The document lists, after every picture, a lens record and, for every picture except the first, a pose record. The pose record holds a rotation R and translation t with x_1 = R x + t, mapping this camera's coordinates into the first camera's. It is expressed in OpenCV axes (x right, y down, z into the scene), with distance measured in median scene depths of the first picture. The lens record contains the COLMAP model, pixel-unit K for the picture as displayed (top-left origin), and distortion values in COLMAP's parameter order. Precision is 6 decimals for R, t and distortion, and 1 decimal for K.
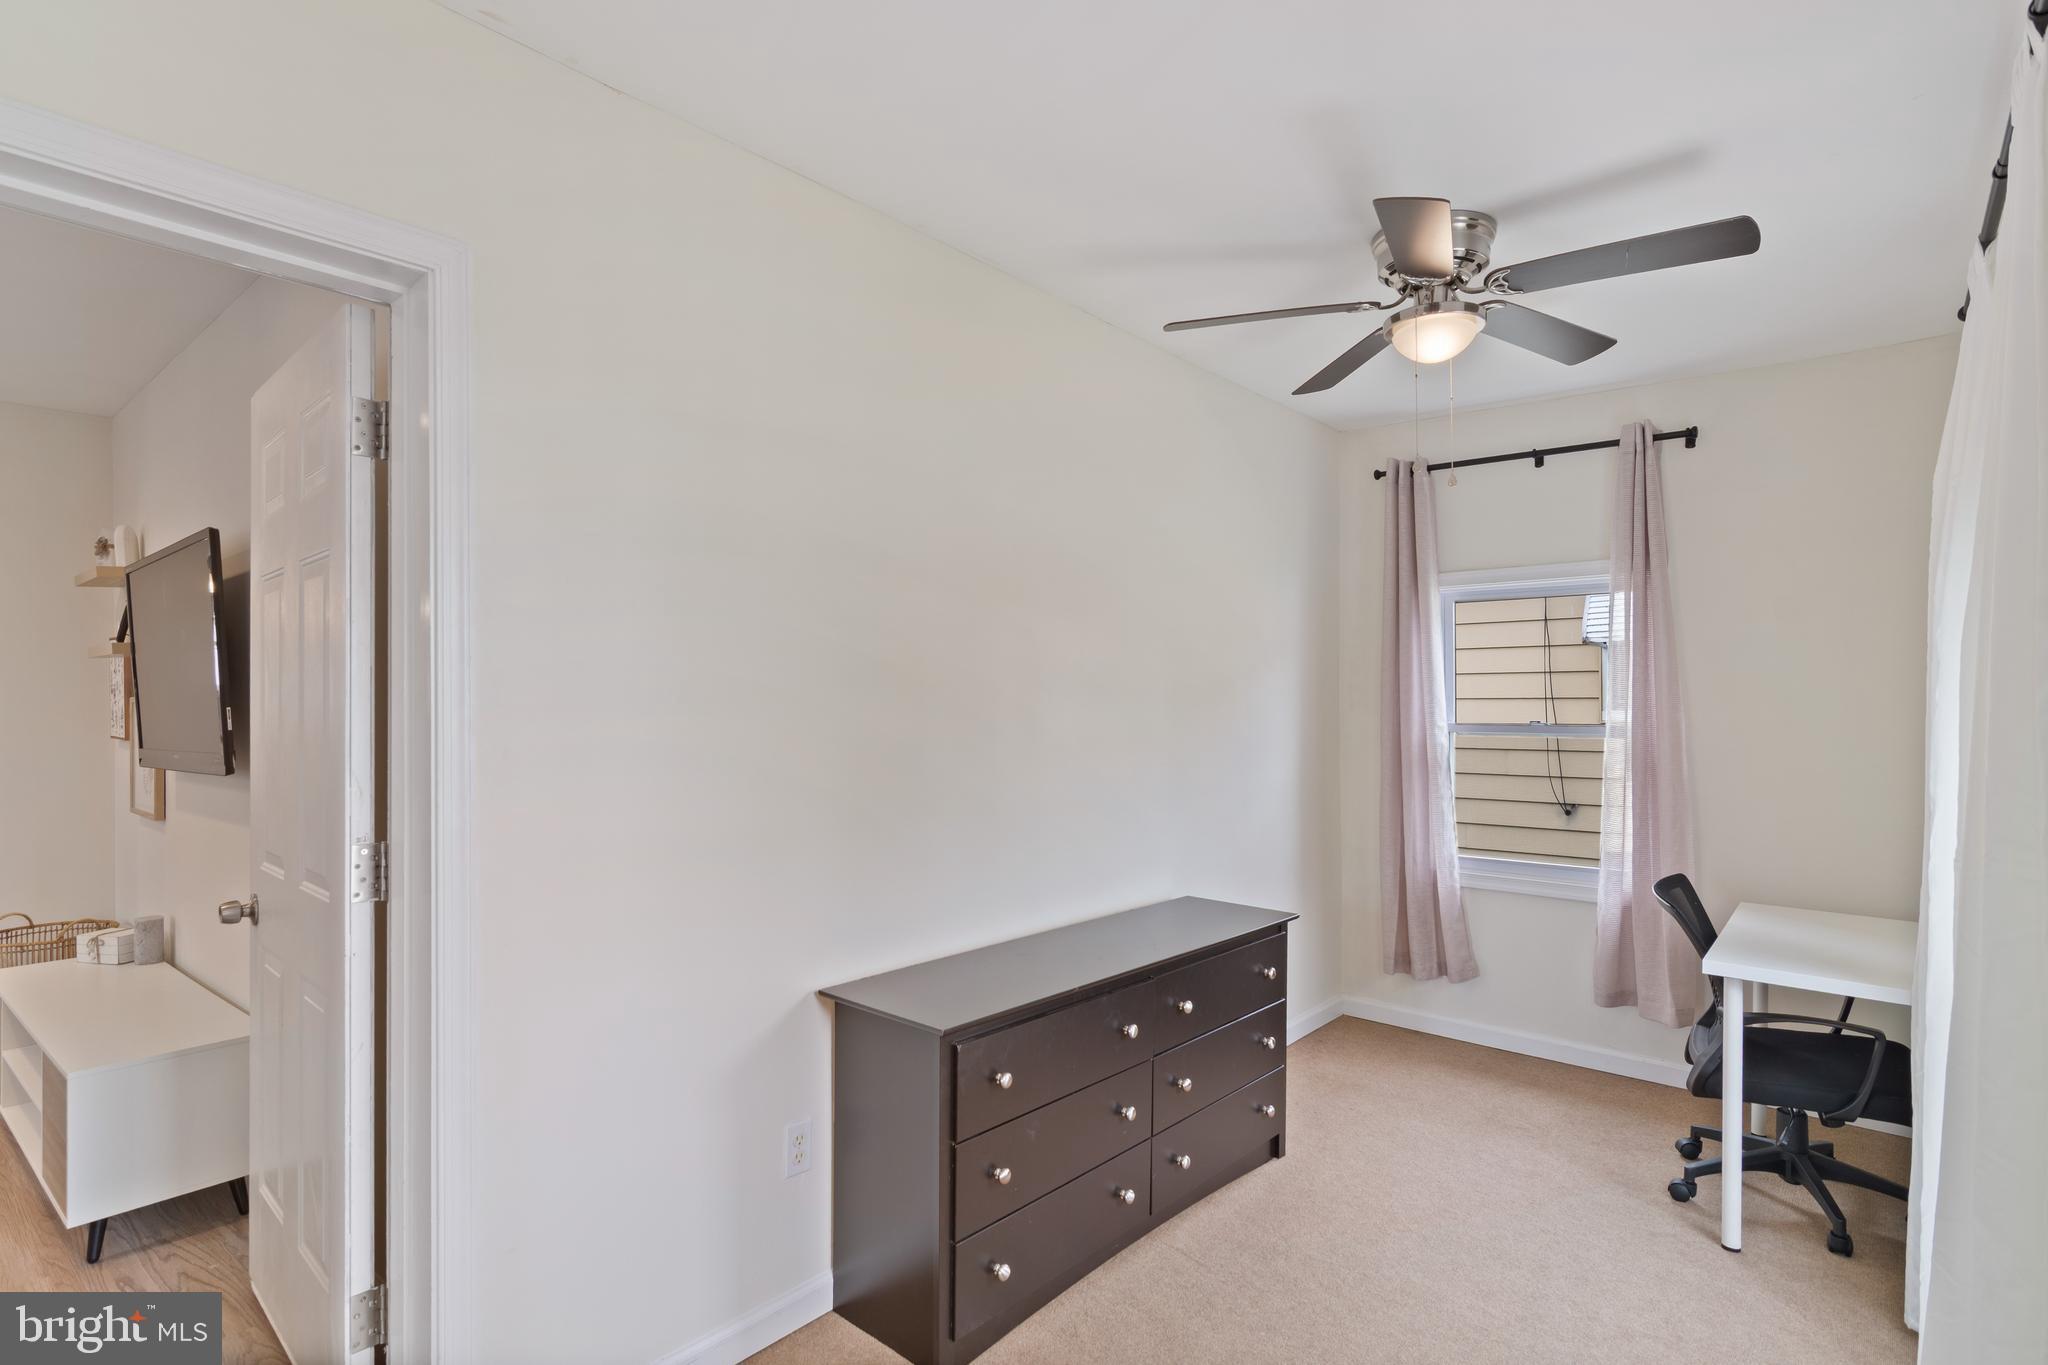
lens RADIAL K [[1057.1, 0, 1021.7], [0, 1057.1, 702.1], [0, 0, 1]] dist [-0.001927, -0.000397]
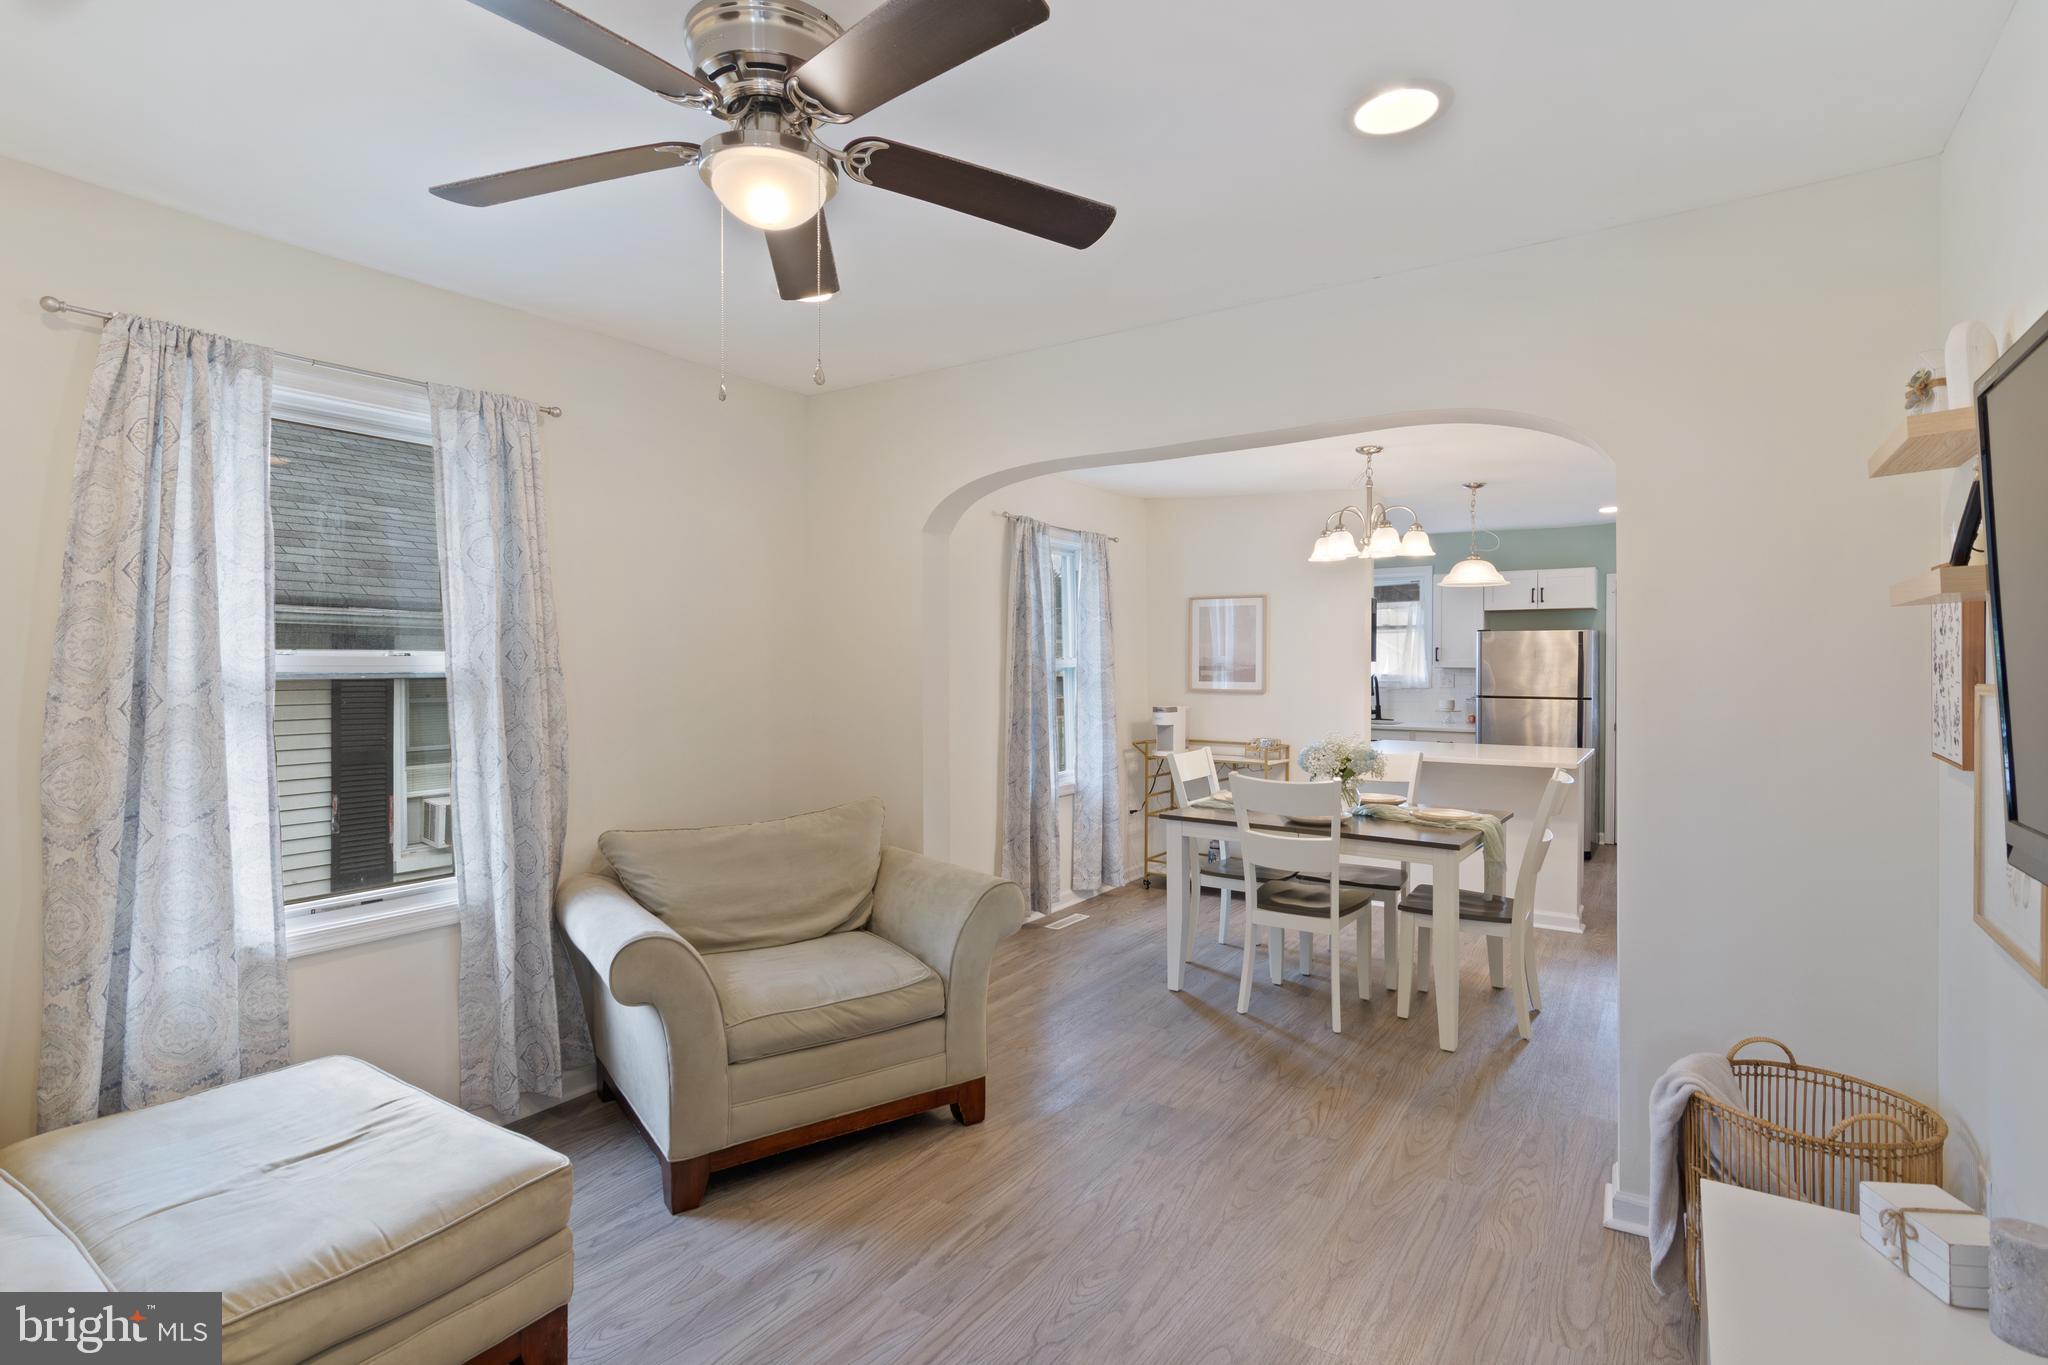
lens RADIAL K [[1006.5, 0, 1024.0], [0, 1006.5, 682.5], [0, 0, 1]] dist [-0.000623, -0.000196]
pose [[0.124714, 0.015946, -0.992065, -0.444781], [0.003861, 0.999855, 0.016557, -0.014638], [0.992185, -0.005895, 0.124634, 0.513237]]
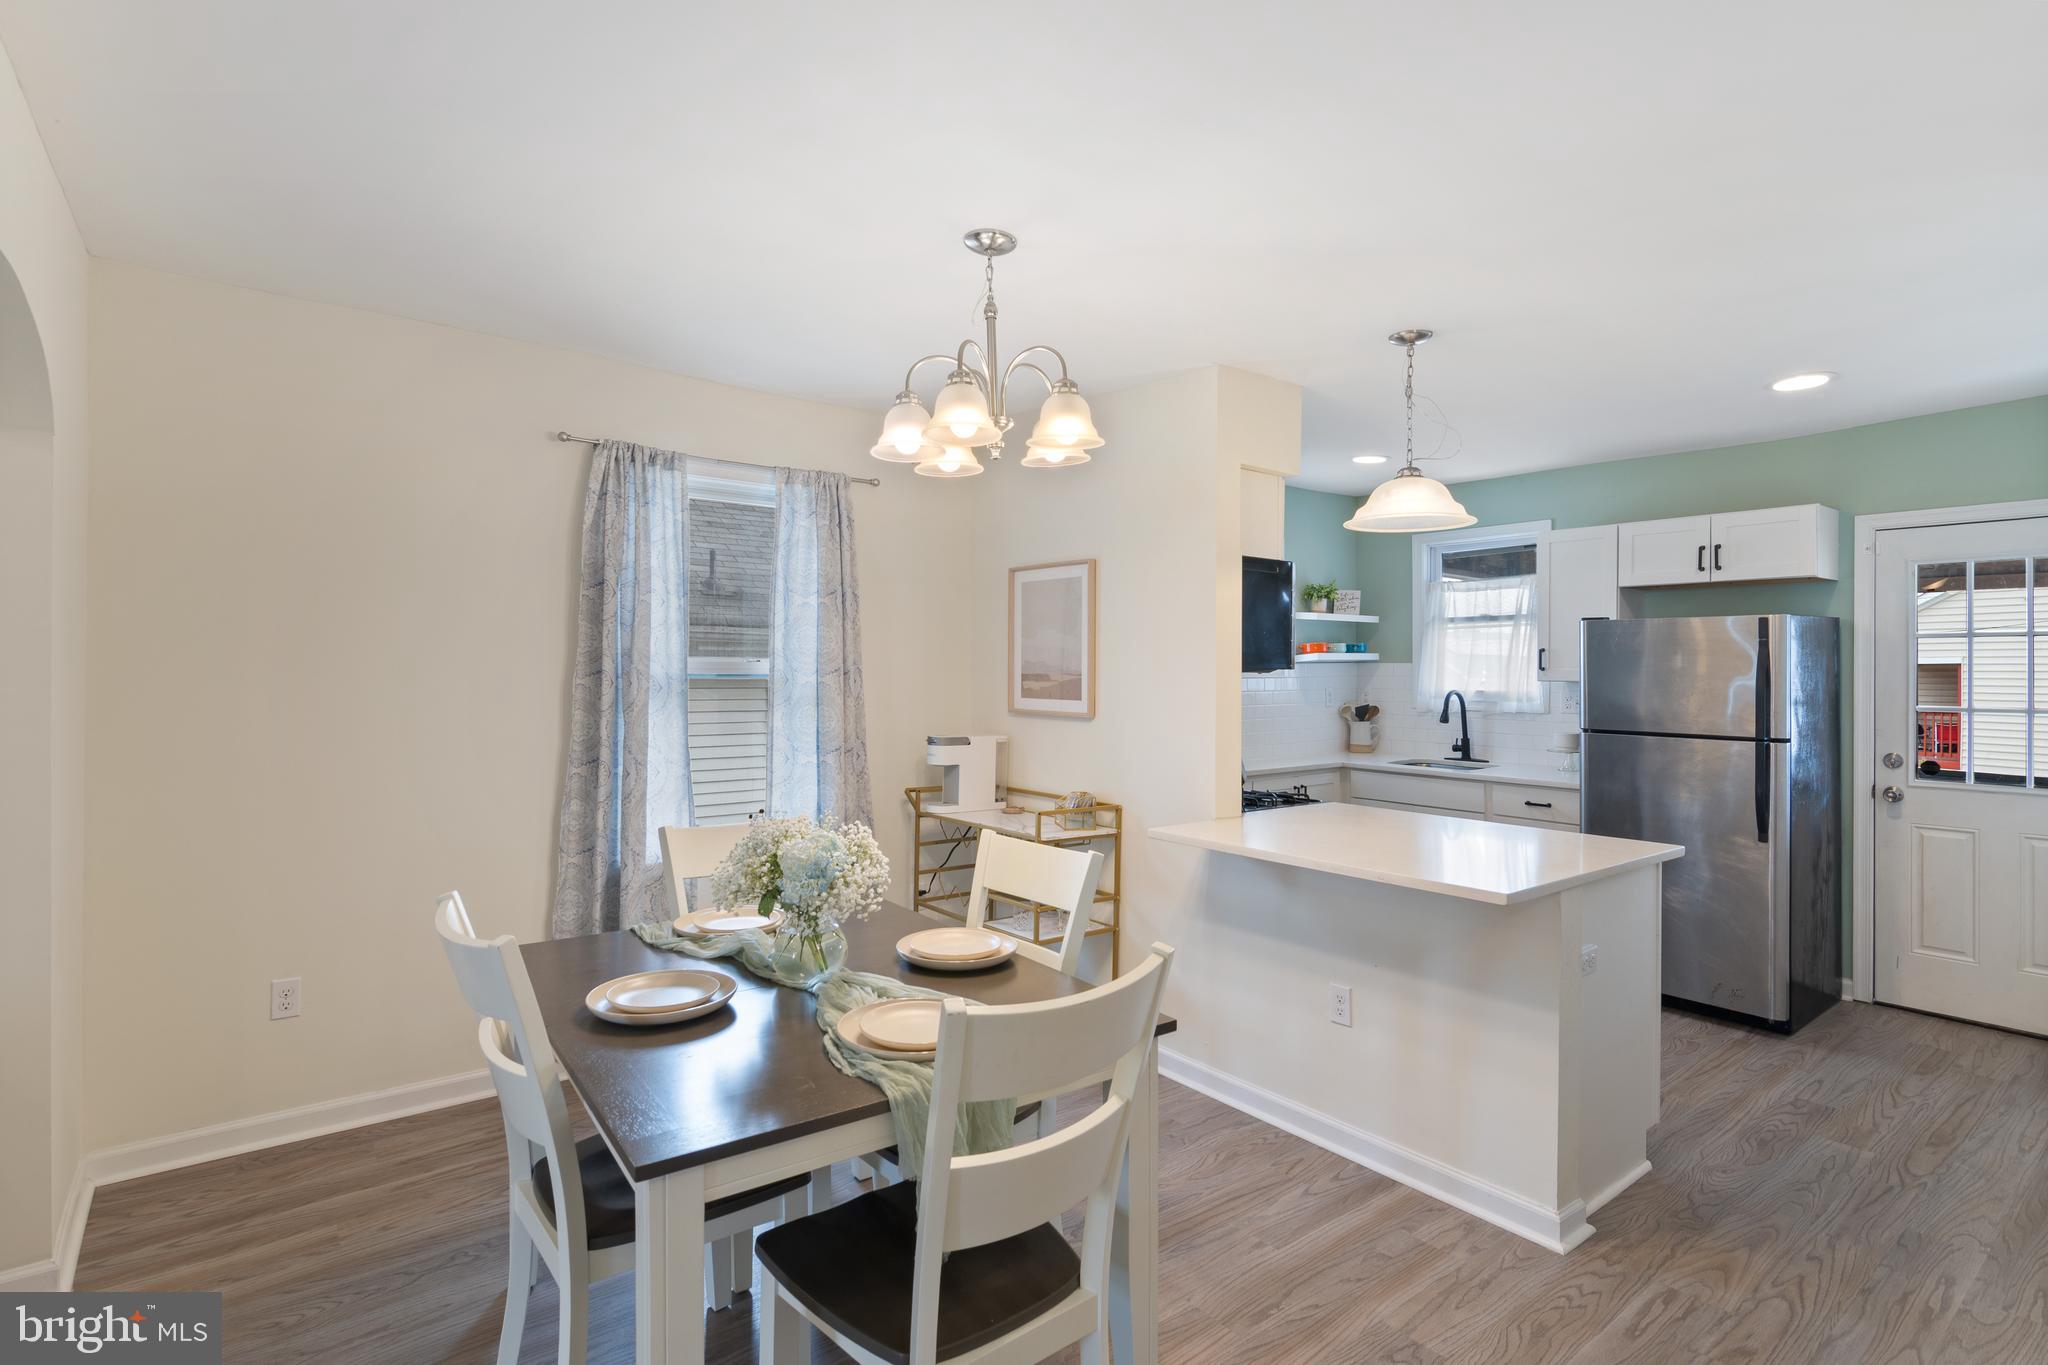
lens RADIAL K [[1006.5, 0, 1024.0], [0, 1006.5, 682.5], [0, 0, 1]] dist [-0.000623, -0.000196]
pose [[-0.191842, 0.006987, -0.981401, -0.671963], [-0.004762, 0.999956, 0.008050, -0.013963], [0.981414, 0.006218, -0.191800, 0.796667]]
